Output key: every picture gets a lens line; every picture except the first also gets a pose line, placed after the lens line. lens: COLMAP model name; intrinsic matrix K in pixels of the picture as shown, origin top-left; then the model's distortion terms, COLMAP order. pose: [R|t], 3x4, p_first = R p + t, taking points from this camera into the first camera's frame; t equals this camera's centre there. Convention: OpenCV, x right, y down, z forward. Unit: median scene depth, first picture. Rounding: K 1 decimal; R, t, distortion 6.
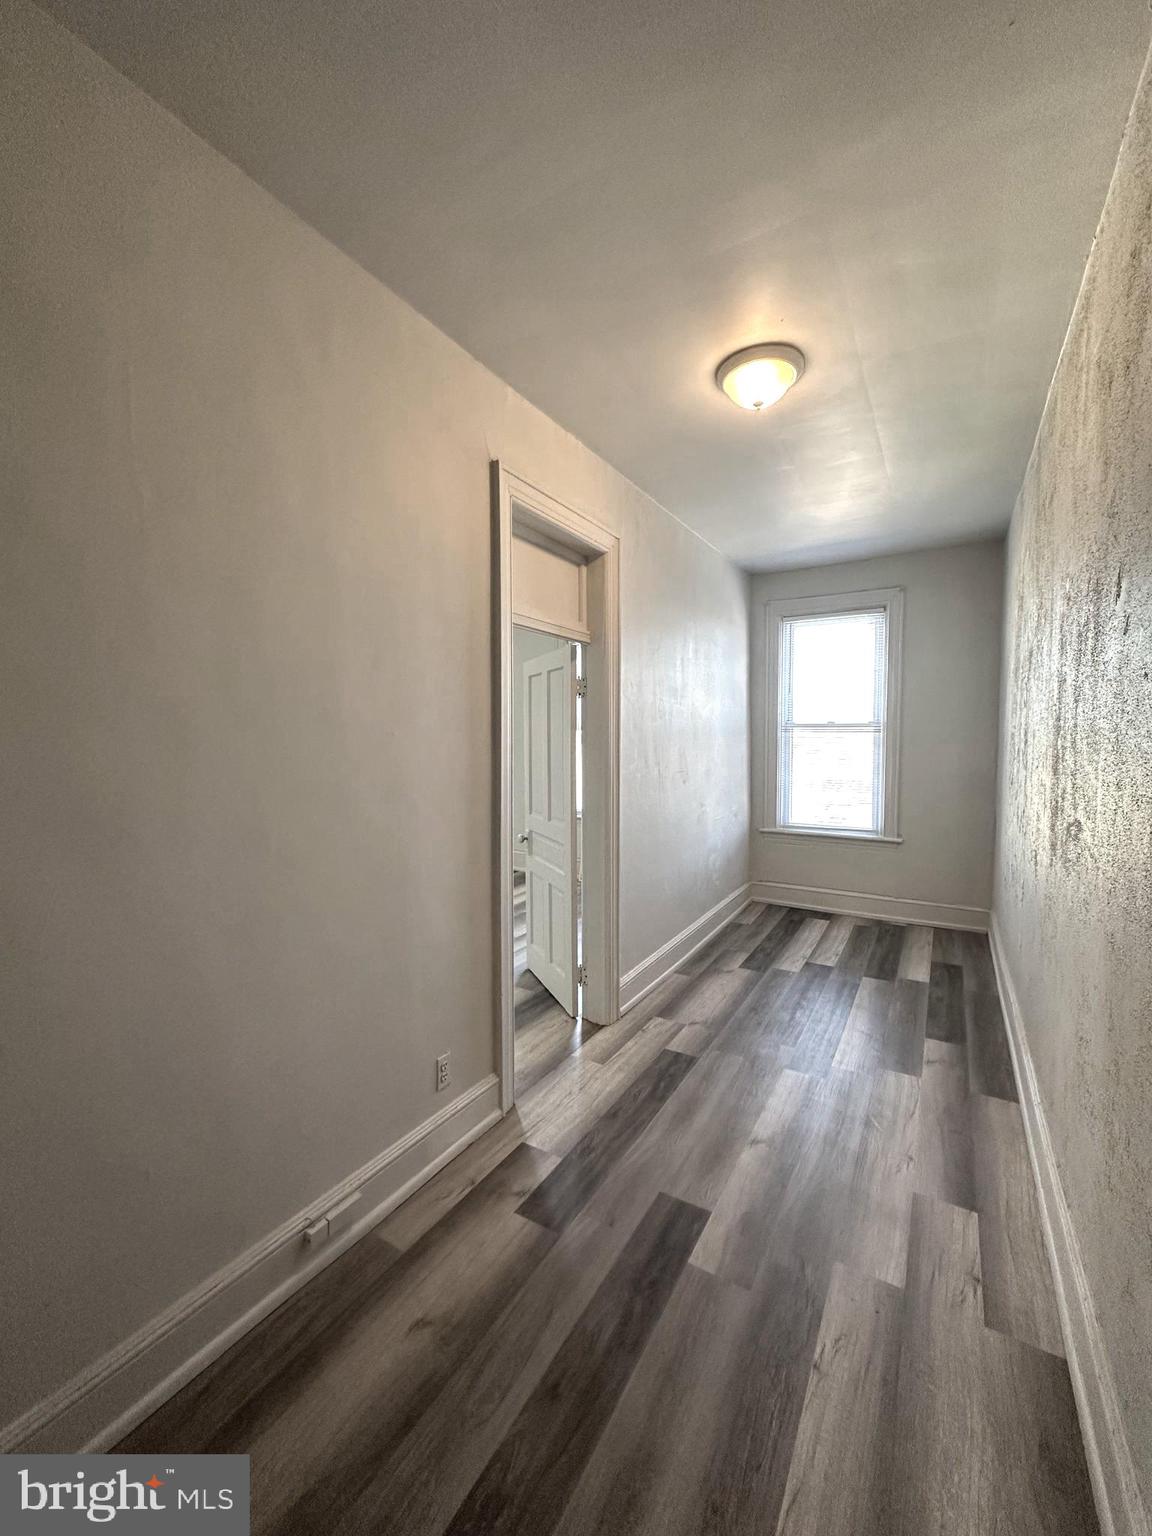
lens RADIAL K [[613.0, 0, 575.6], [0, 613.0, 771.5], [0, 0, 1]] dist [-0.000807, 0.000820]
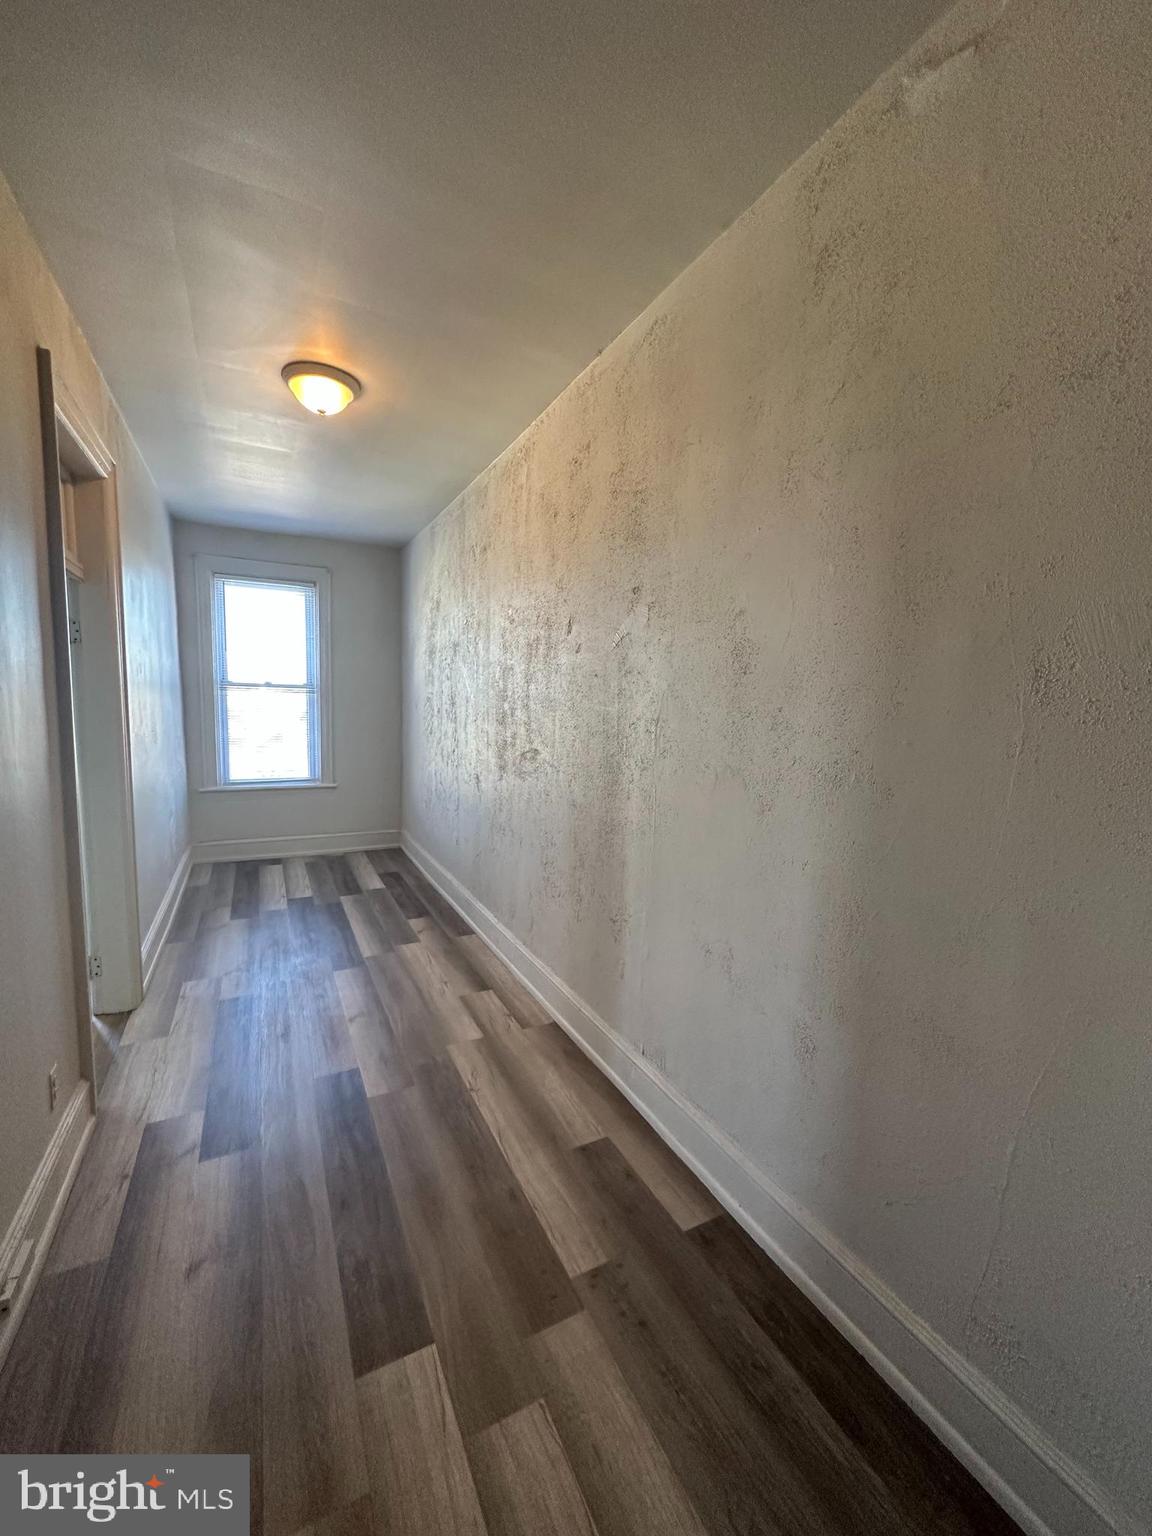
lens RADIAL K [[613.0, 0, 577.3], [0, 613.0, 766.0], [0, 0, 1]] dist [-0.000807, 0.000820]
pose [[0.521236, -0.070905, 0.850462, -0.338075], [0.020999, 0.997306, 0.070278, 0.002627], [-0.853154, -0.018773, 0.521321, -0.030264]]
